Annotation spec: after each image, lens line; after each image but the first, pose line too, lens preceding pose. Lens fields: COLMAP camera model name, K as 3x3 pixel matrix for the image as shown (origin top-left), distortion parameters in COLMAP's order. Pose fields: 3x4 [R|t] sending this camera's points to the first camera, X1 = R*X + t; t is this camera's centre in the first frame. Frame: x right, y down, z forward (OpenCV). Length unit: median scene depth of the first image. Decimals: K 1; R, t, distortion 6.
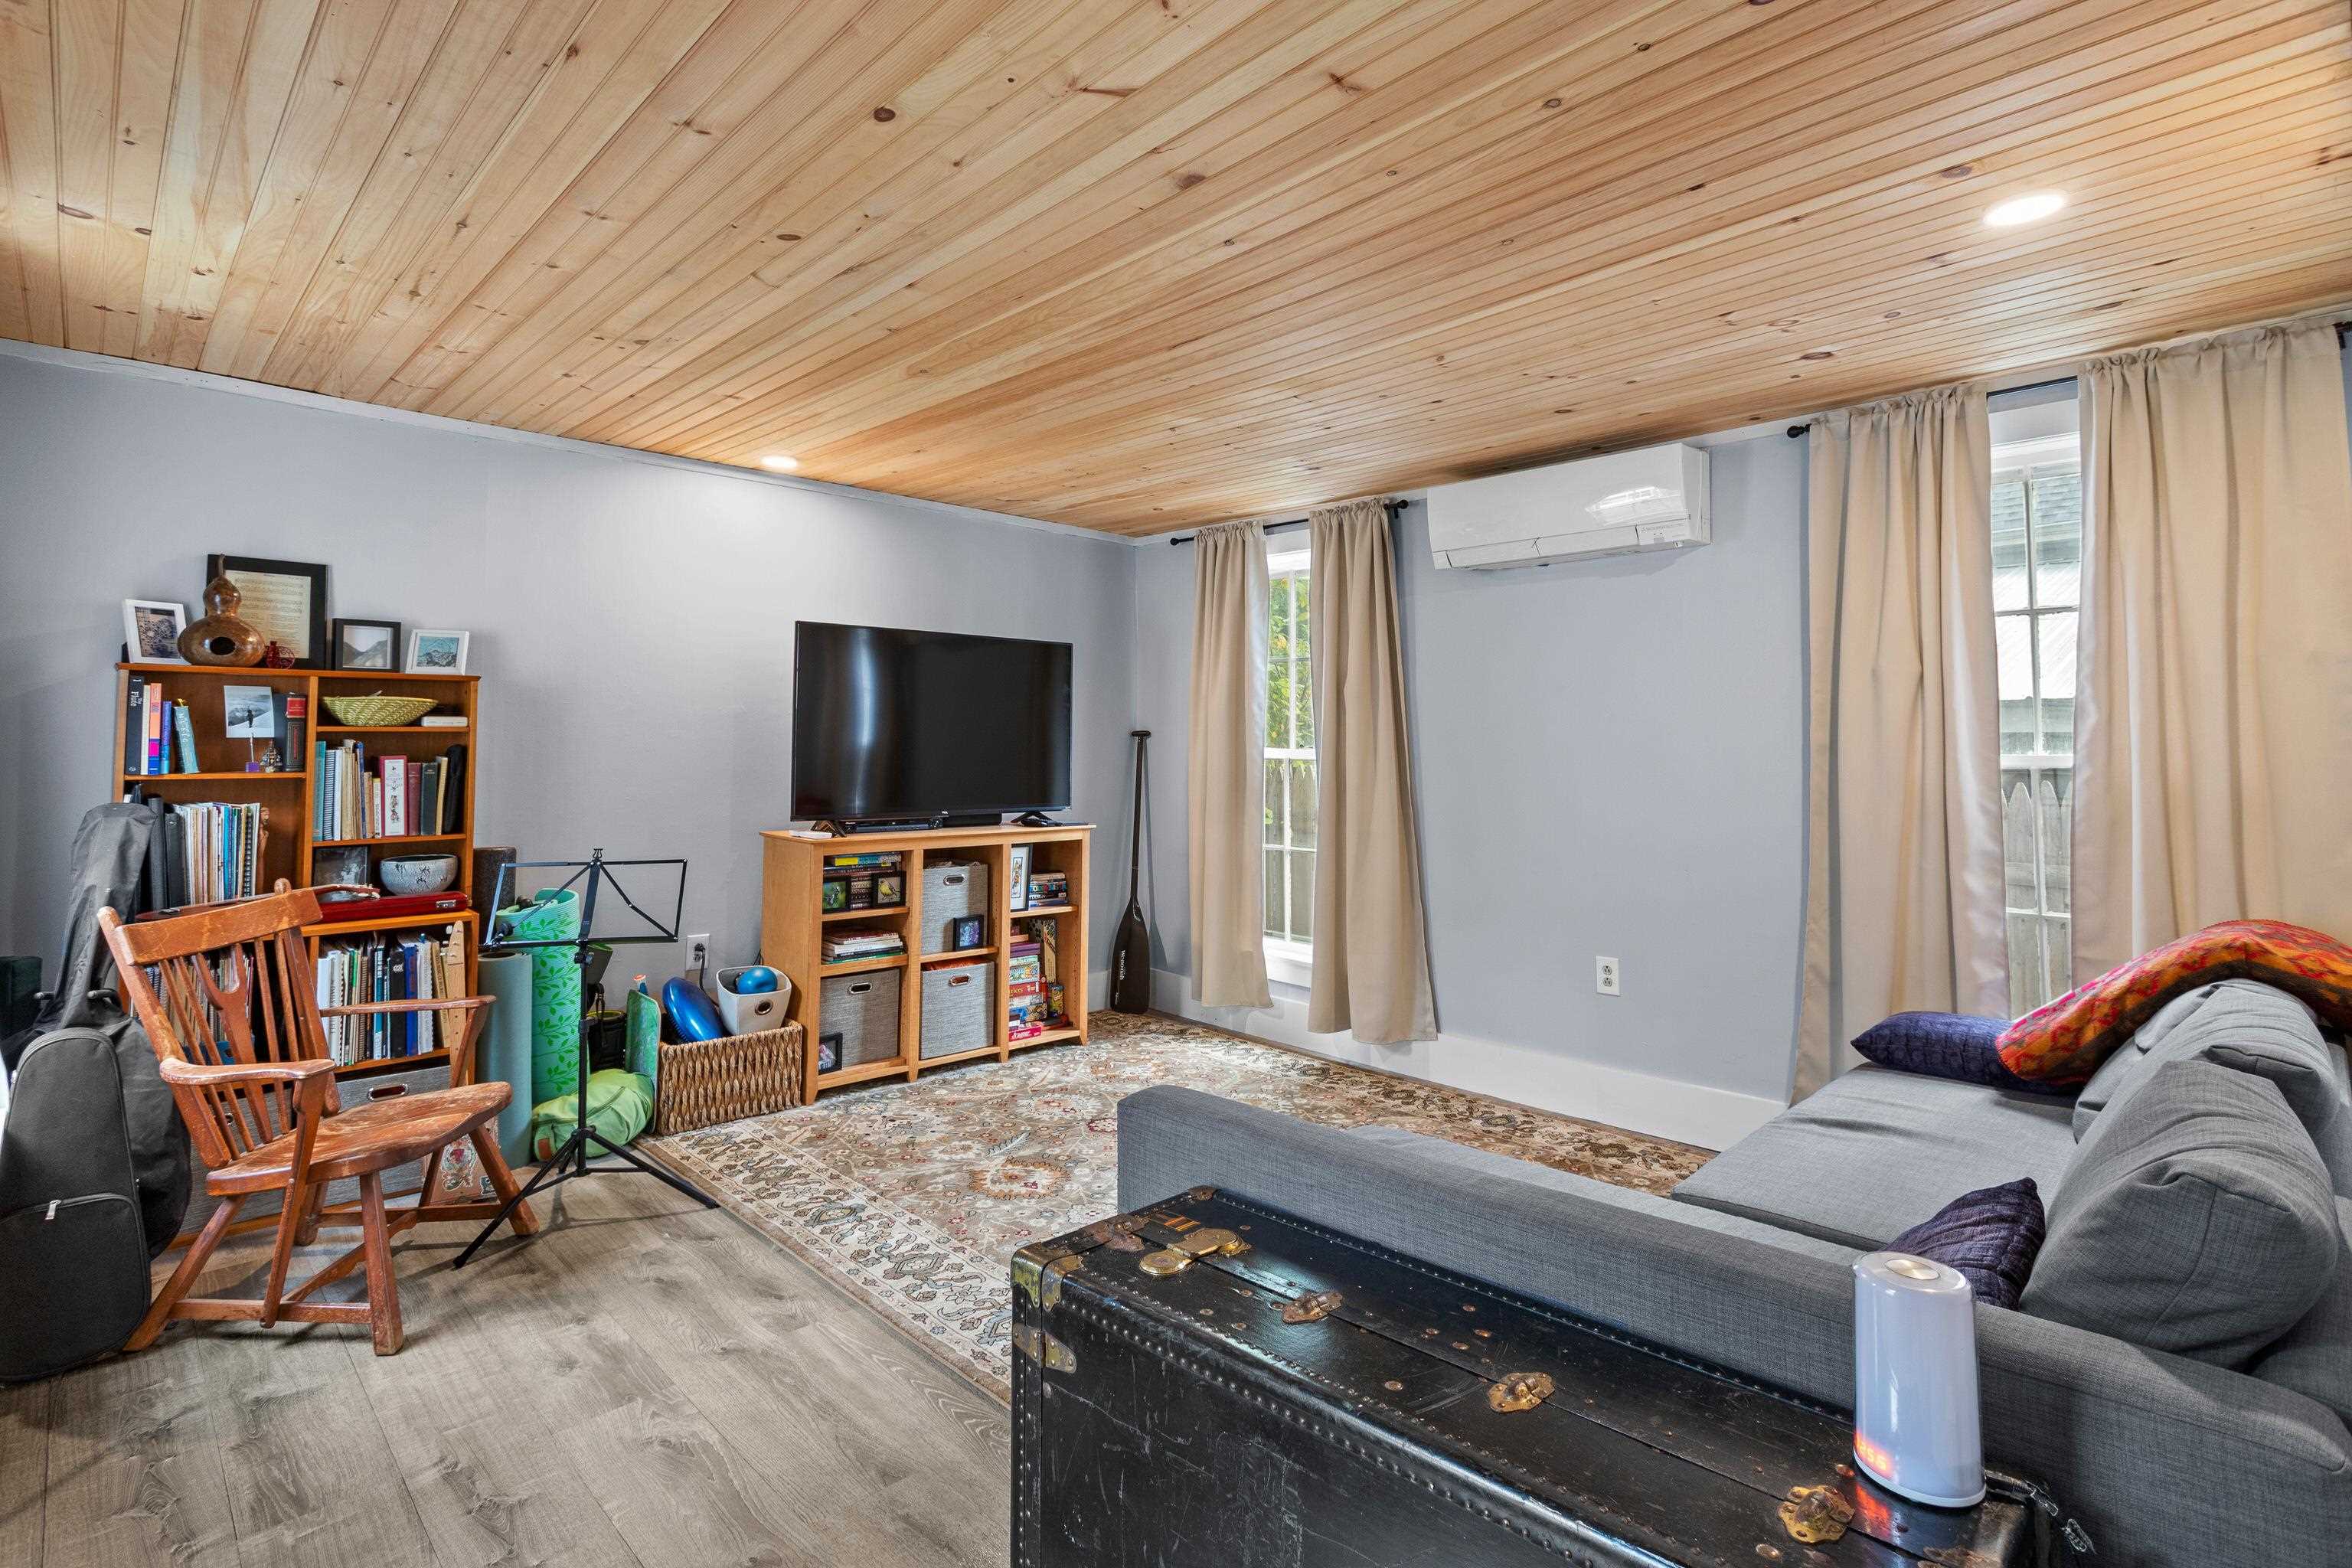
lens RADIAL K [[1113.9, 0, 1181.4], [0, 1113.9, 772.0], [0, 0, 1]] dist [-0.000009, 0.001474]
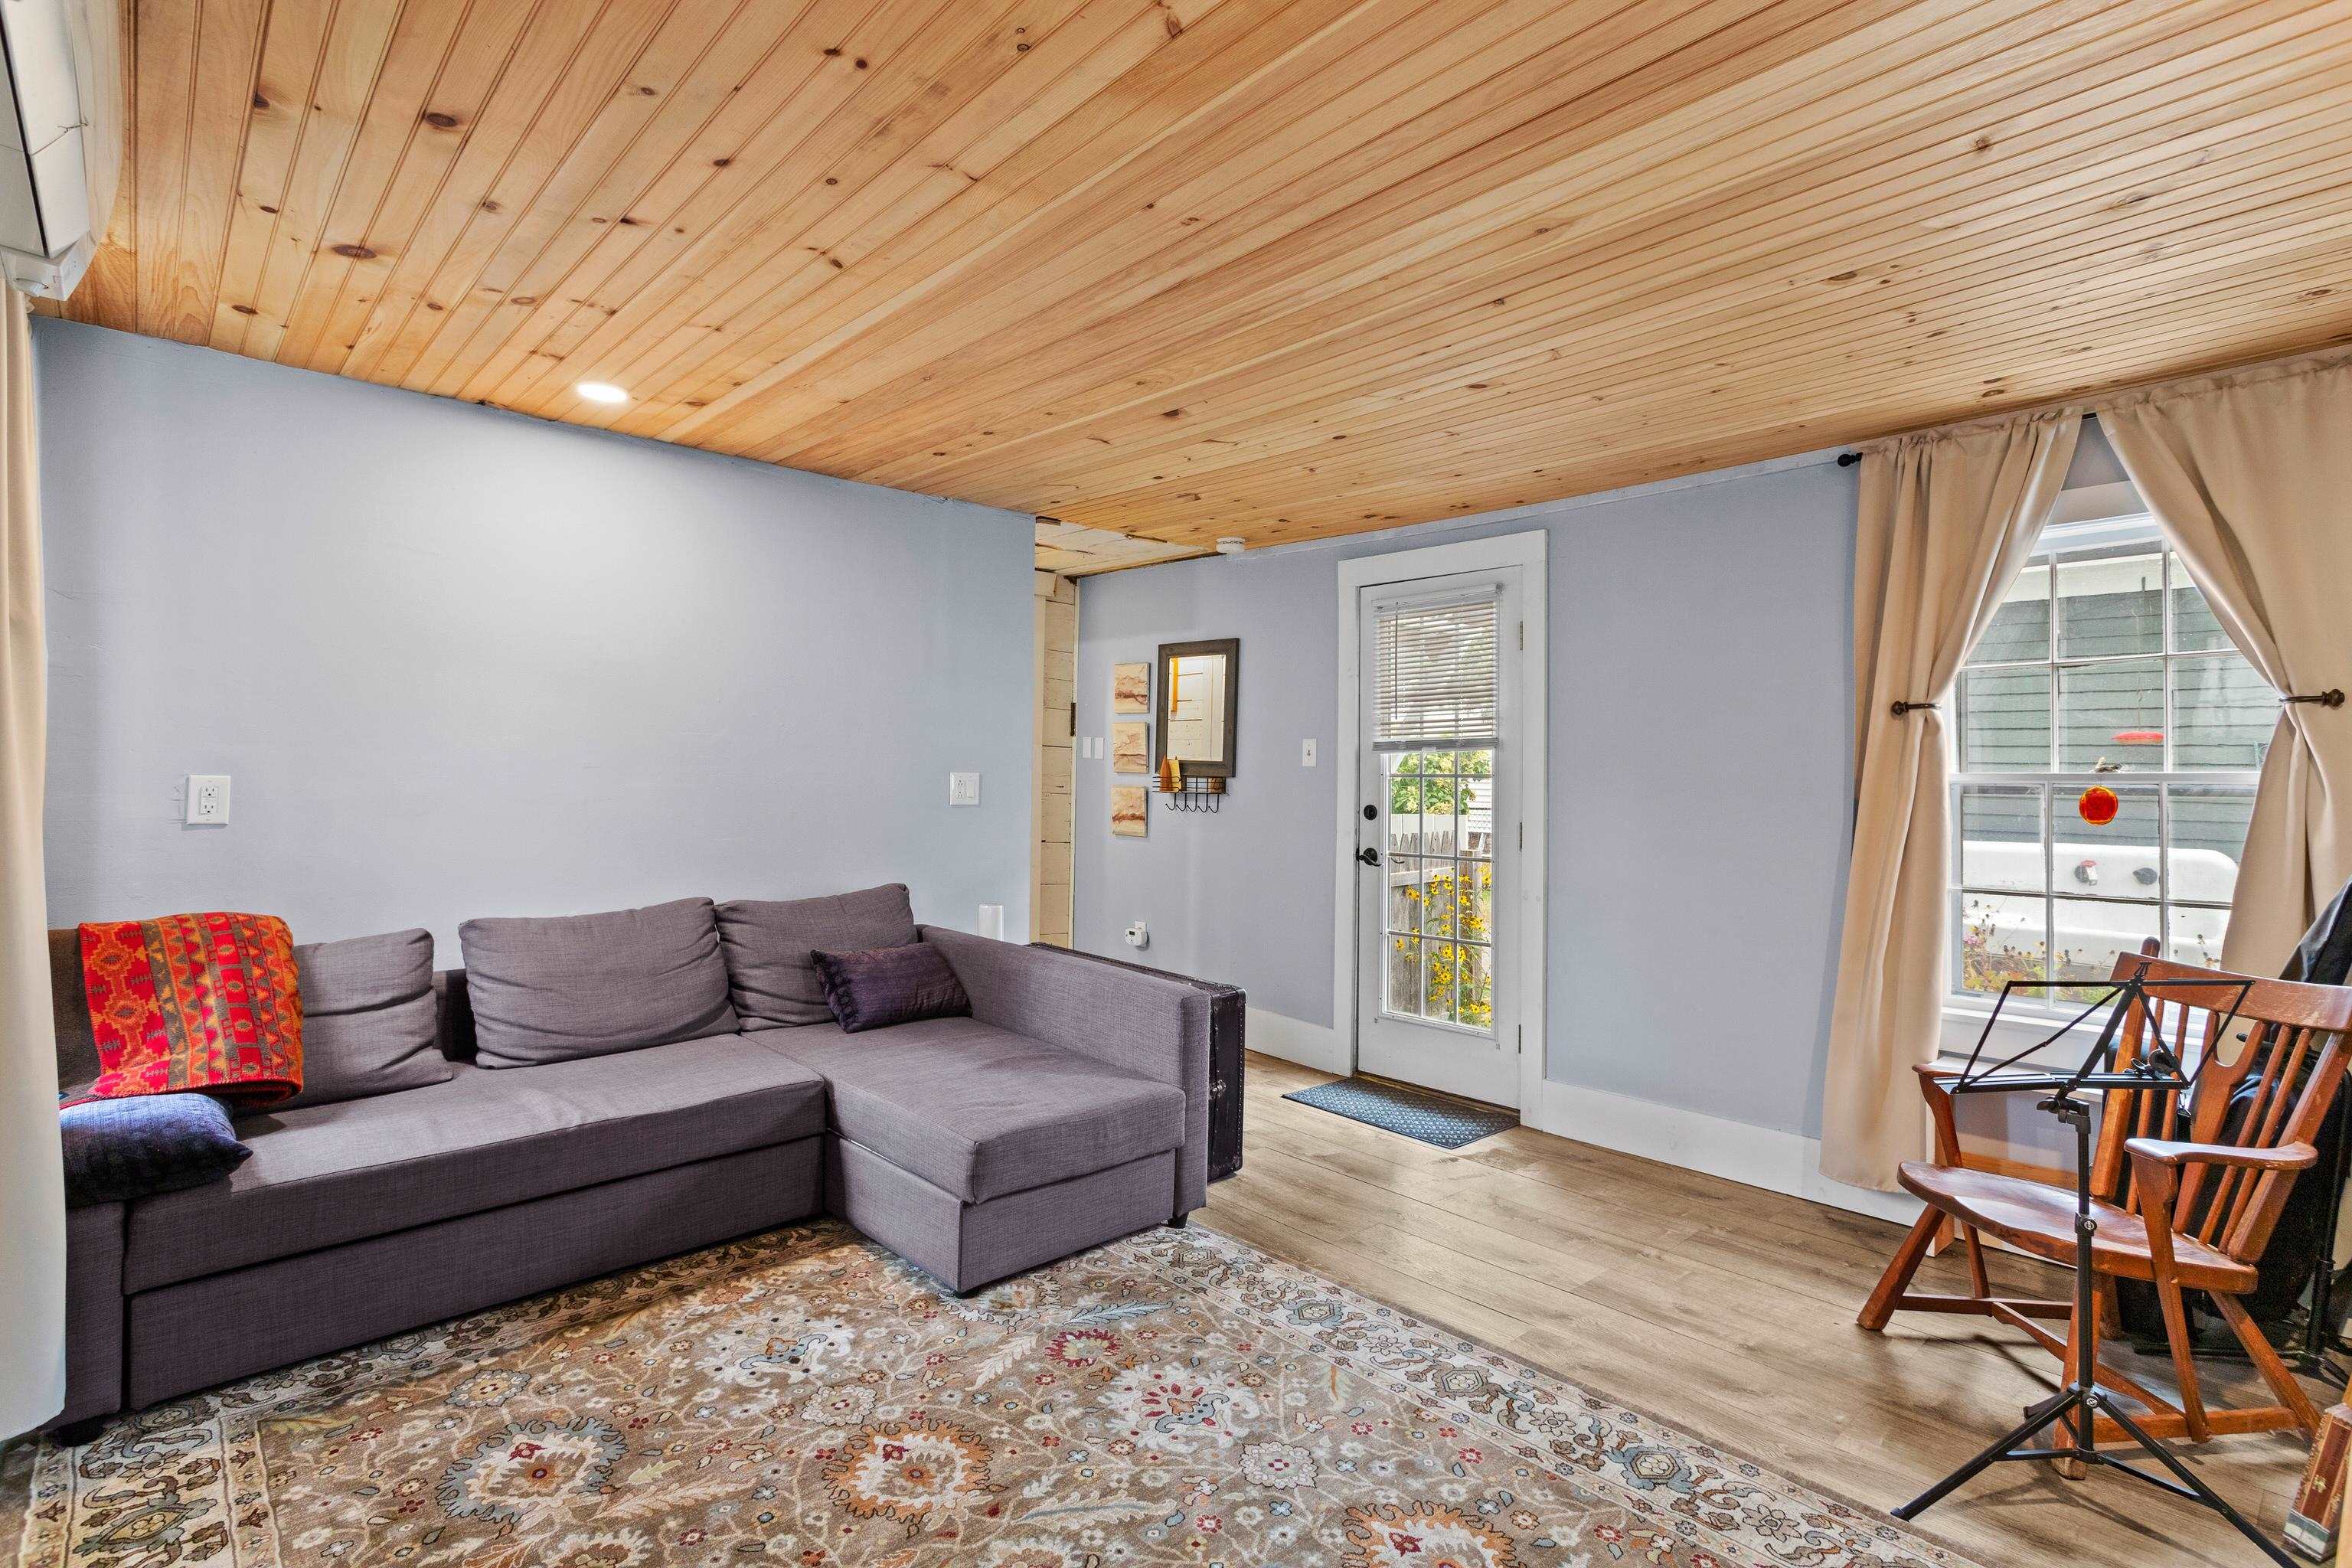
lens RADIAL K [[1113.9, 0, 1181.4], [0, 1113.9, 772.0], [0, 0, 1]] dist [-0.000009, 0.001474]
pose [[-0.999686, -0.017728, 0.017691, -0.030288], [-0.017576, 0.999807, 0.008729, -0.028074], [-0.017842, 0.008415, -0.999805, 1.916734]]
